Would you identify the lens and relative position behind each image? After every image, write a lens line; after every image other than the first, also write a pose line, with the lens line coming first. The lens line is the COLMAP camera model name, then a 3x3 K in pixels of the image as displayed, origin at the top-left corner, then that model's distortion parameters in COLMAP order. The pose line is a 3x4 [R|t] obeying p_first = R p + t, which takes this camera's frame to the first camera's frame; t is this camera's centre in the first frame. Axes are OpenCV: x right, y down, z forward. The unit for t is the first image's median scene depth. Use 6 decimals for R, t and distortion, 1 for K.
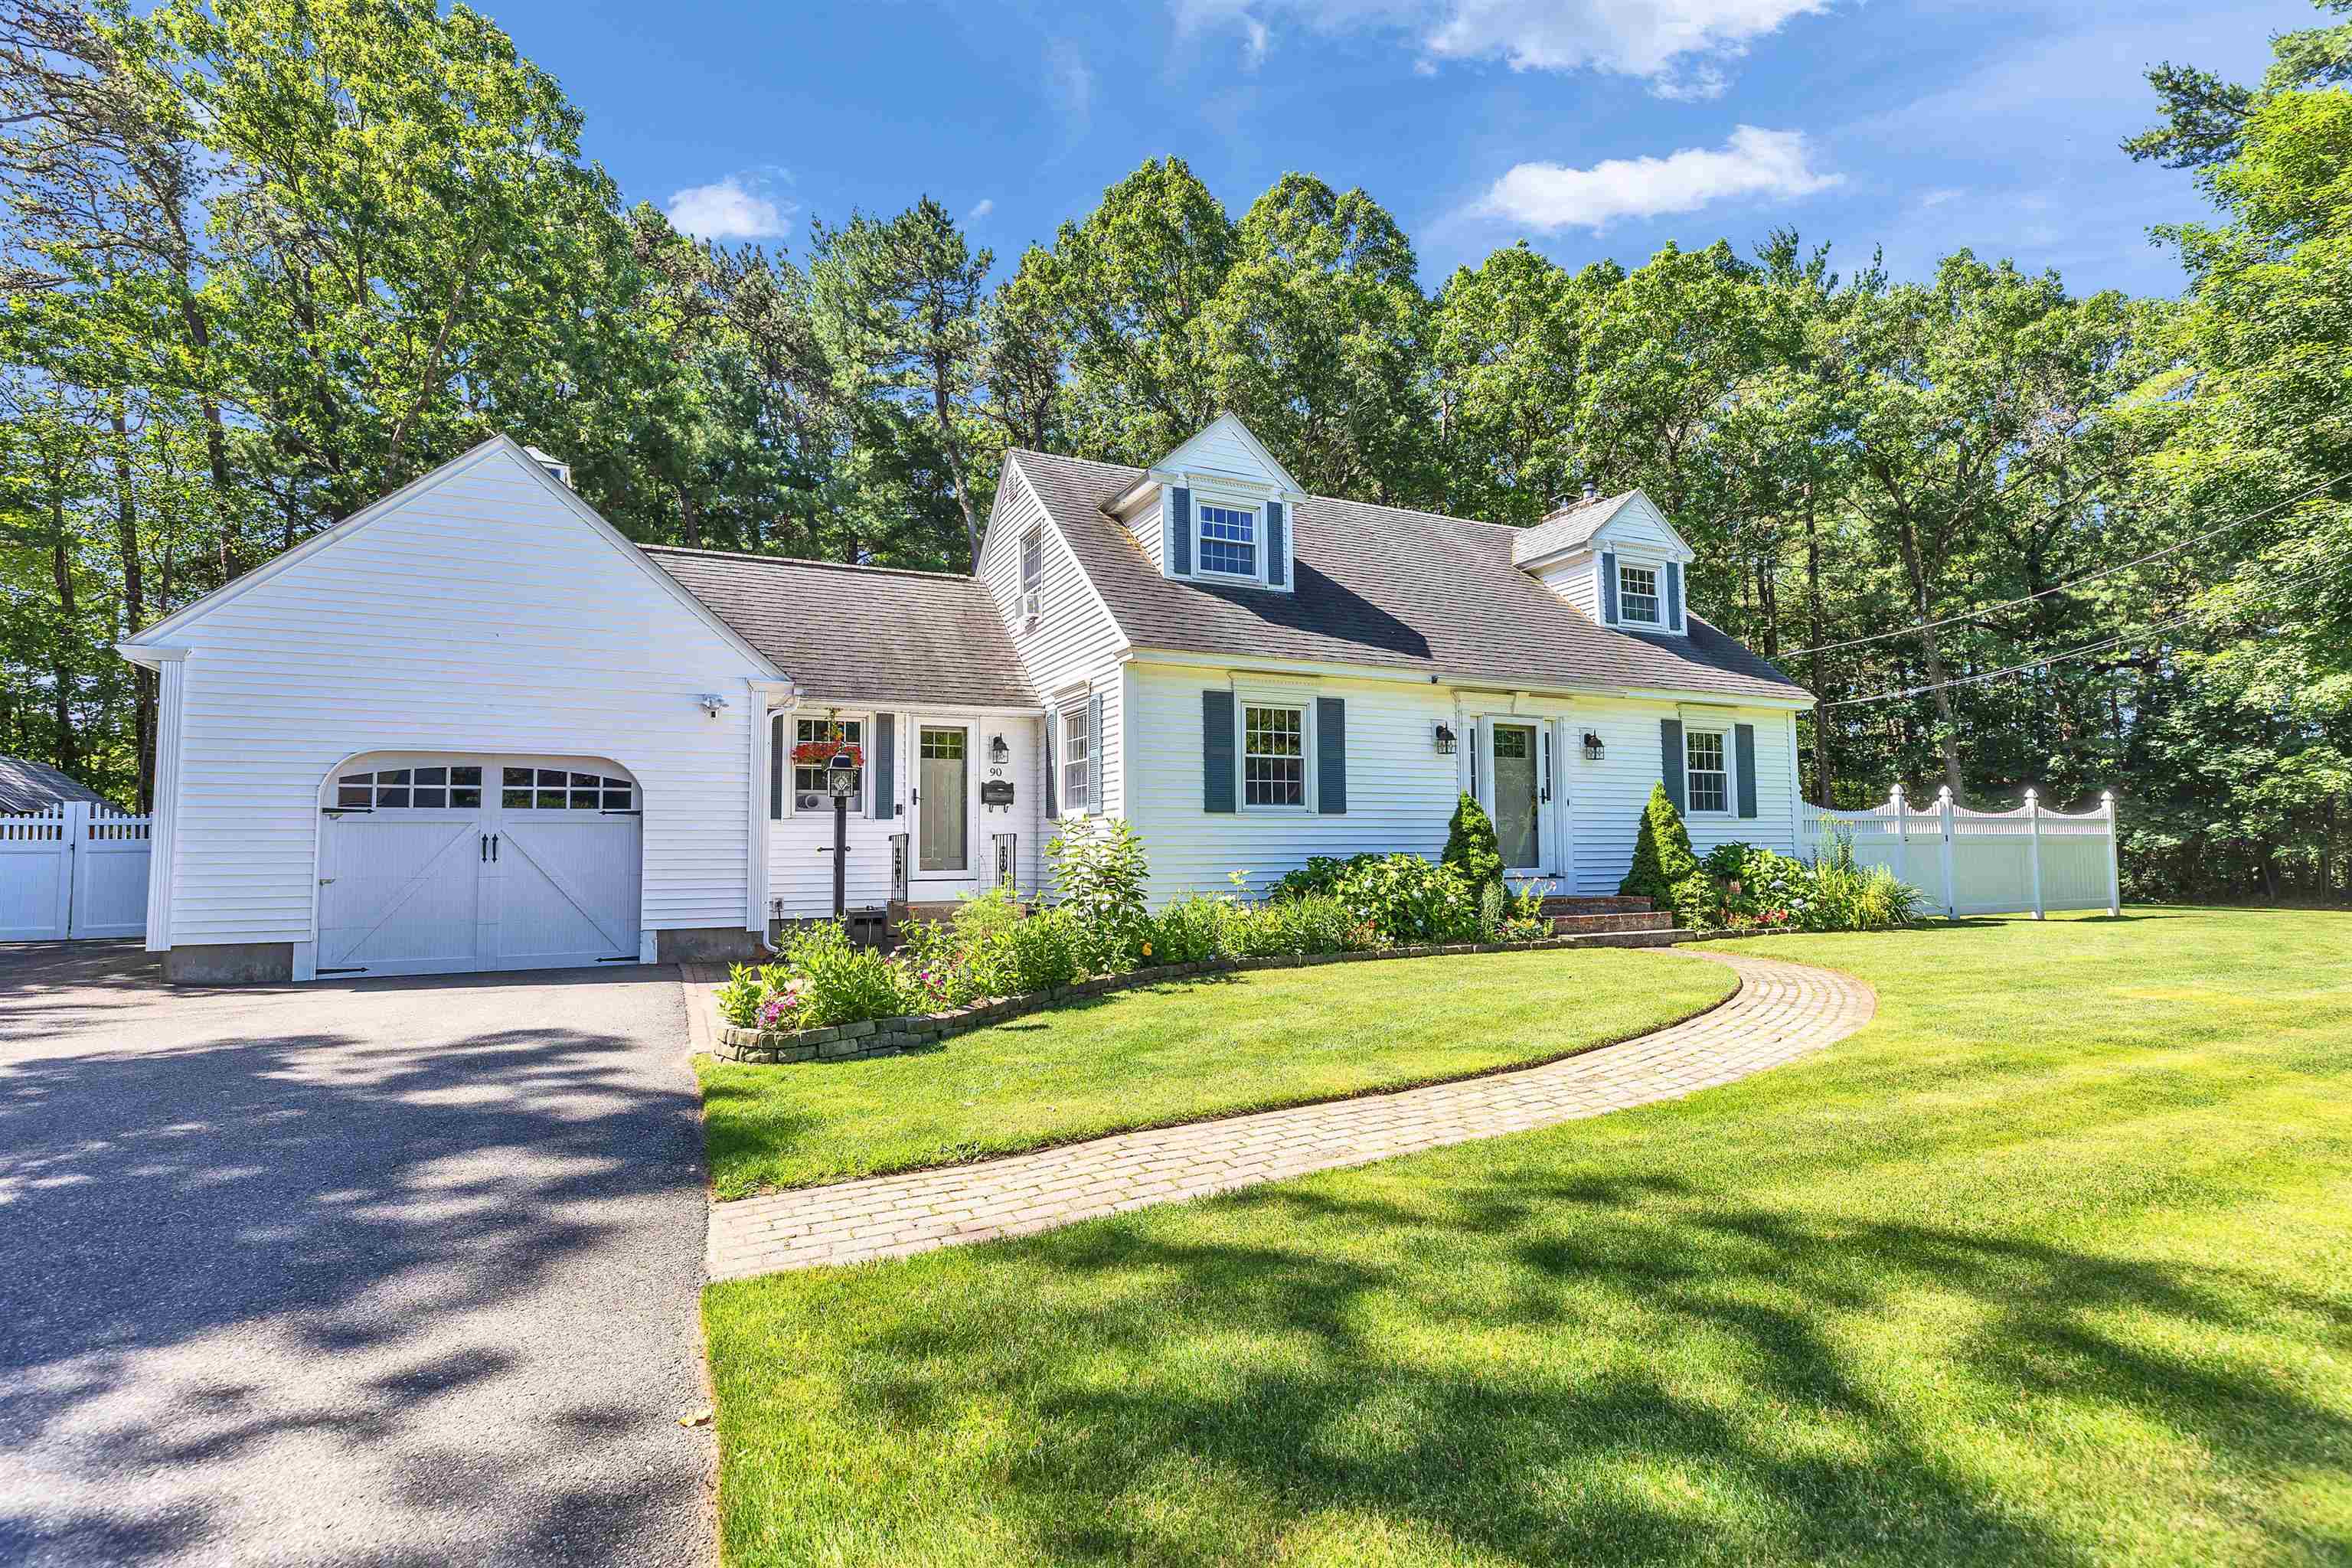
lens RADIAL K [[1135.3, 0, 1184.2], [0, 1135.3, 756.0], [0, 0, 1]] dist [-0.001611, -0.000138]
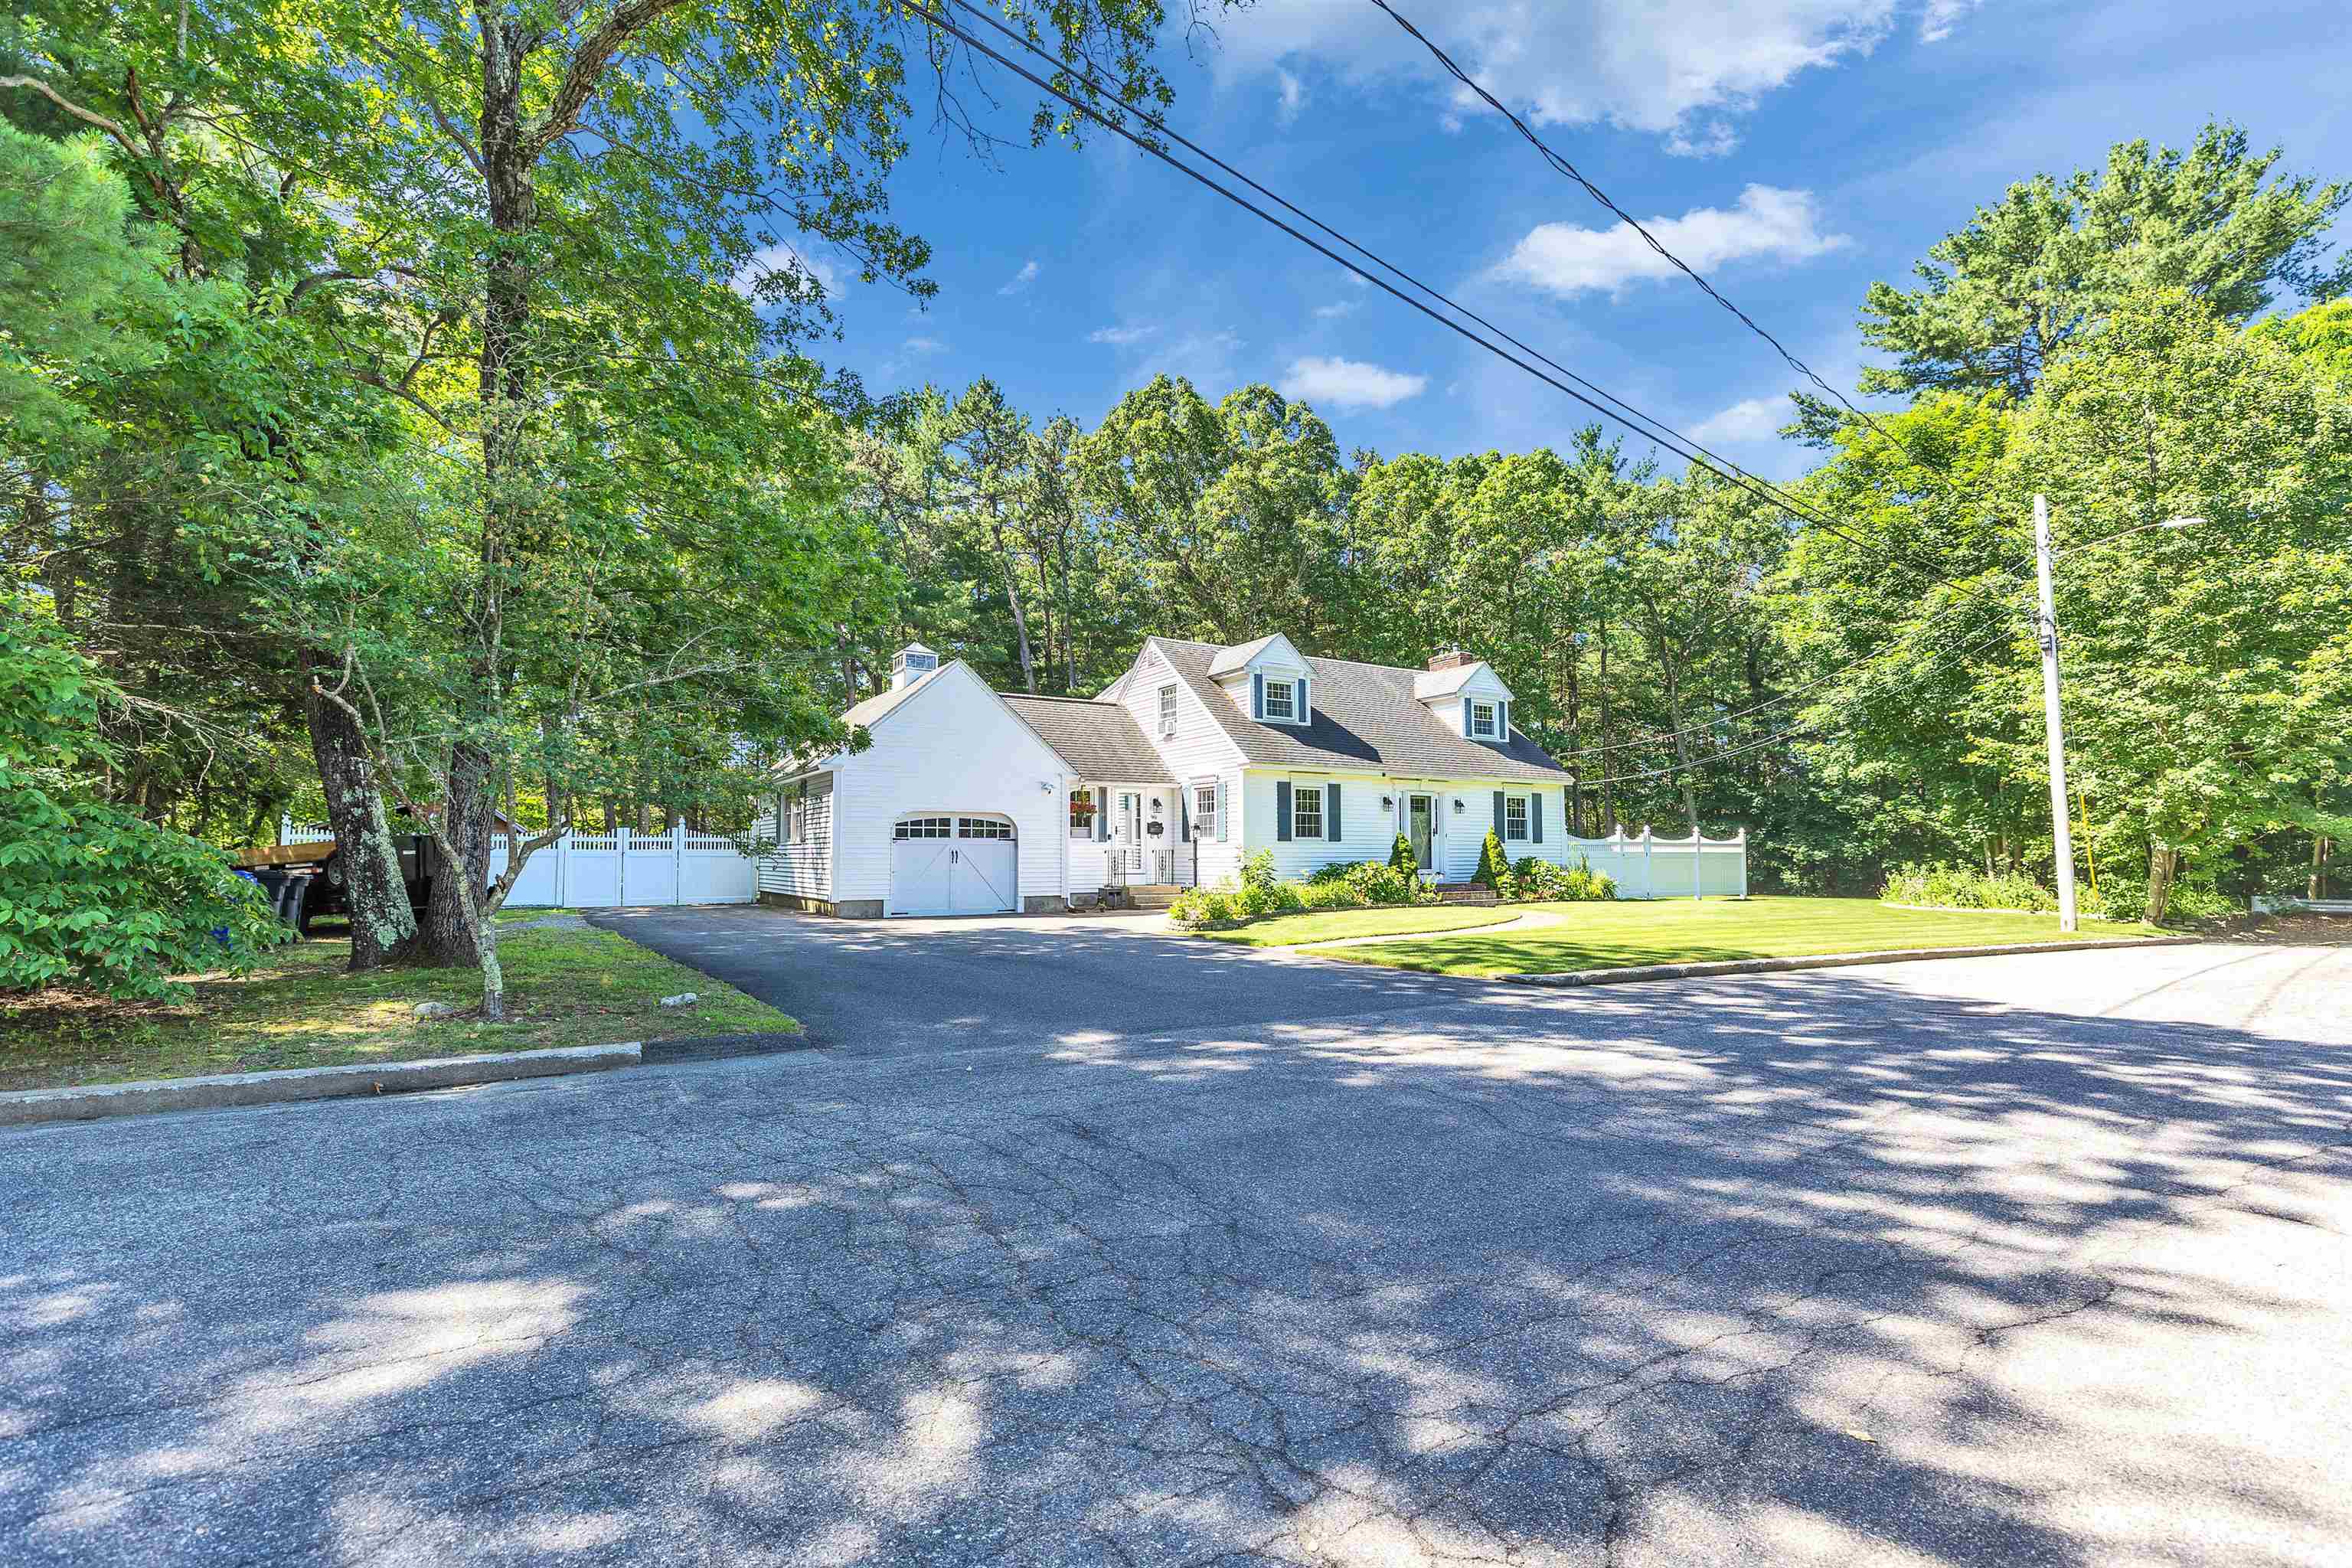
lens RADIAL K [[1053.9, 0, 1181.3], [0, 1053.9, 783.0], [0, 0, 1]] dist [0.009166, -0.001025]
pose [[0.994373, 0.013391, 0.105088, -0.316017], [-0.014912, 0.999795, 0.013703, -0.069589], [-0.104883, -0.015193, 0.994369, -0.775739]]
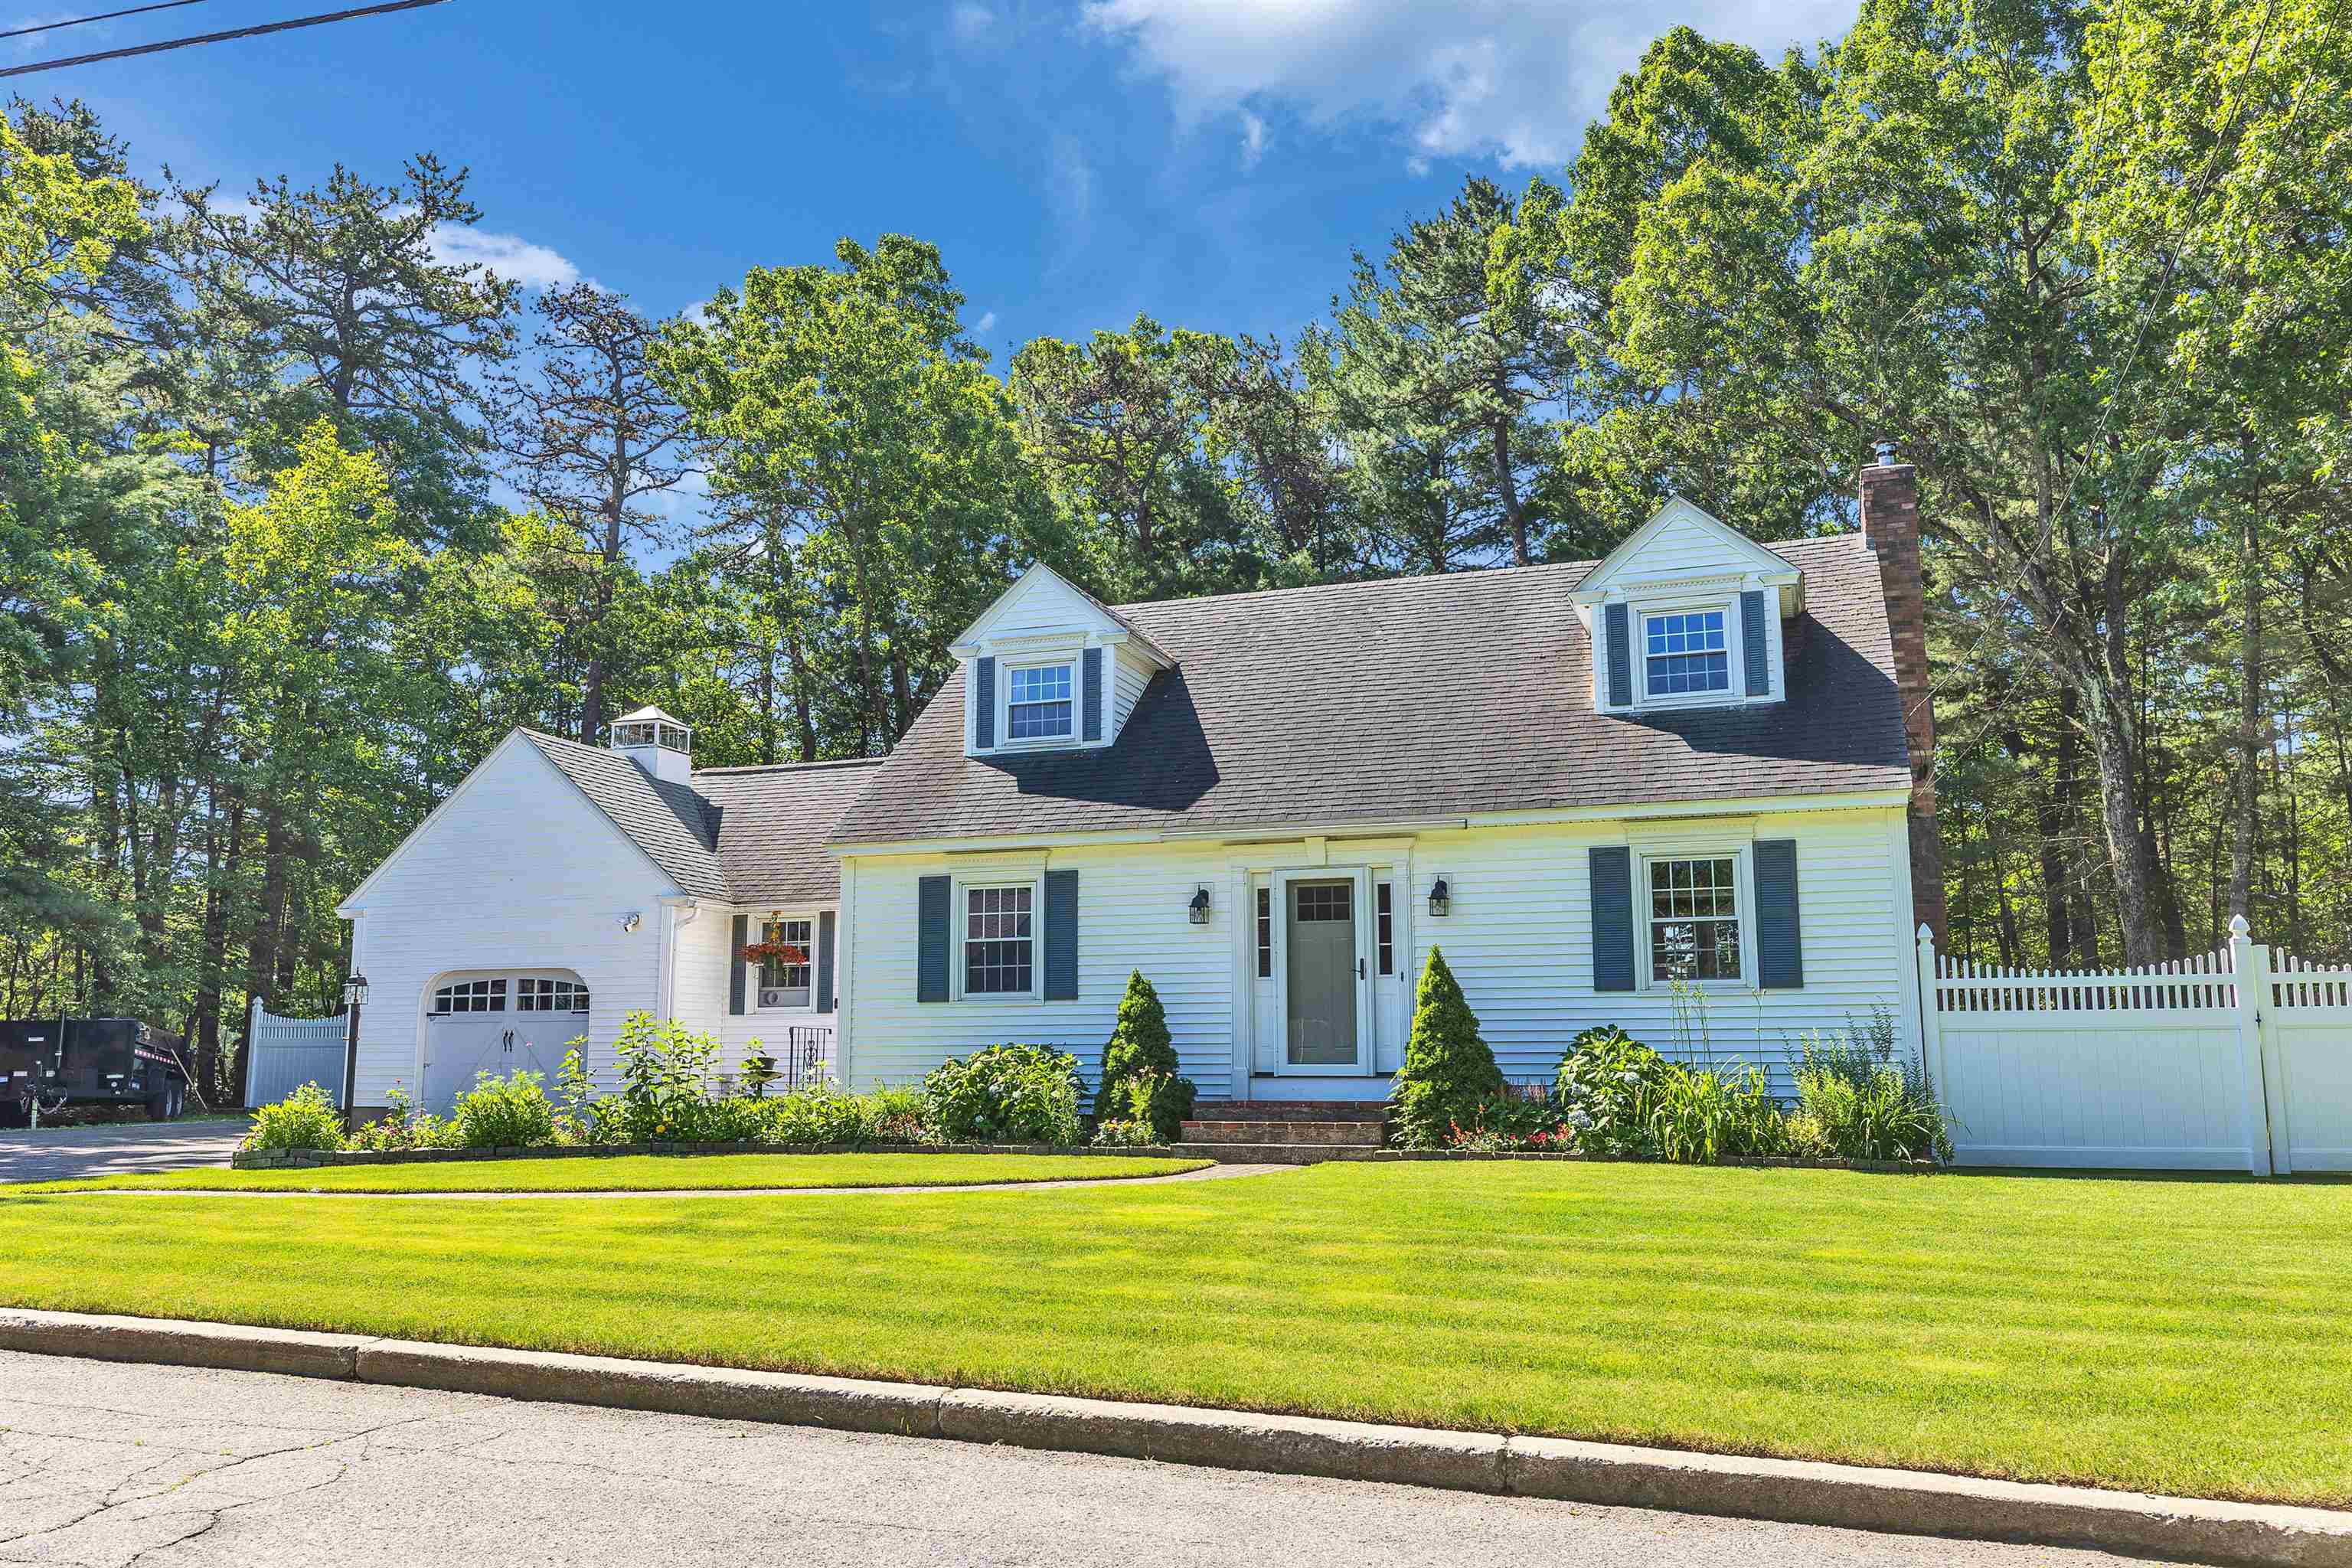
lens RADIAL K [[1841.4, 0, 1176.0], [0, 1841.4, 784.0], [0, 0, 1]] dist [-0.004295, 0.005539]
pose [[0.693123, -0.103248, -0.713387, 1.166972], [0.058613, 0.994484, -0.086983, 0.012098], [0.718432, 0.018476, 0.695351, 0.050002]]
